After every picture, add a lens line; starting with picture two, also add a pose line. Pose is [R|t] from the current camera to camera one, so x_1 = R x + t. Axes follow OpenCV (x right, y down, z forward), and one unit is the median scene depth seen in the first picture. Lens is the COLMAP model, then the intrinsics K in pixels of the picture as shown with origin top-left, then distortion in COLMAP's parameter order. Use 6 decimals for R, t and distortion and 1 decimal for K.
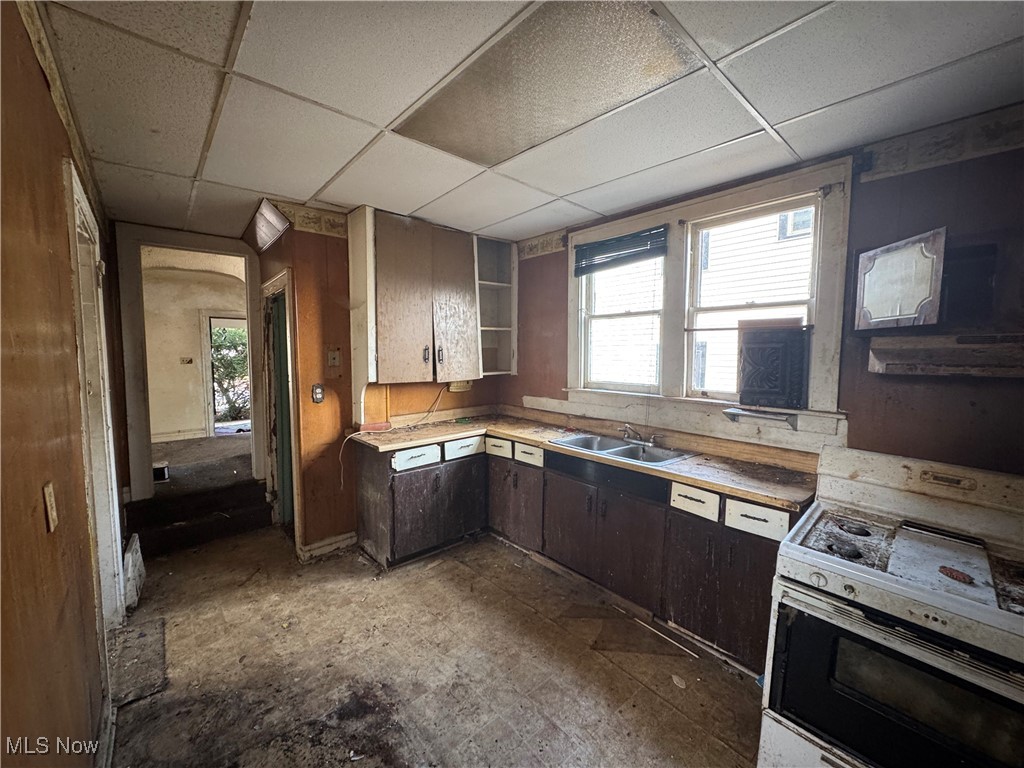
lens RADIAL K [[409.5, 0, 512.2], [0, 409.5, 383.4], [0, 0, 1]] dist [-0.000747, 0.000080]
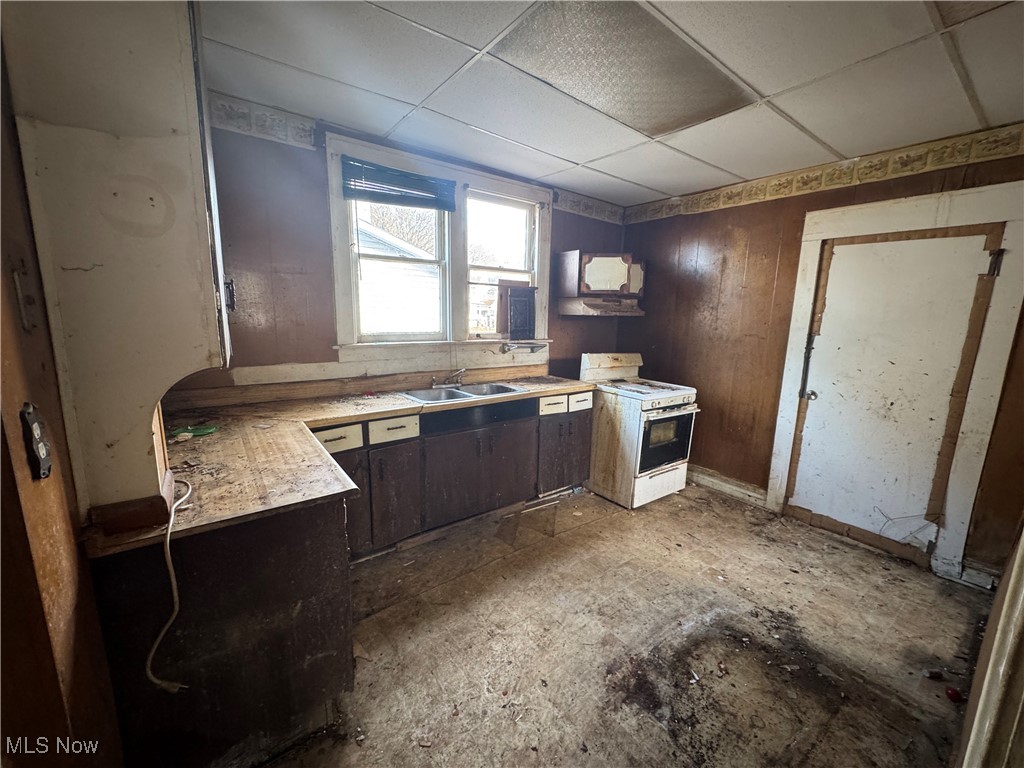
lens RADIAL K [[409.5, 0, 512.1], [0, 409.5, 382.7], [0, 0, 1]] dist [-0.000747, 0.000080]
pose [[0.084459, -0.176265, 0.980713, -0.971405], [0.053743, 0.983603, 0.172156, -0.054444], [-0.994977, 0.038166, 0.092547, 0.968108]]
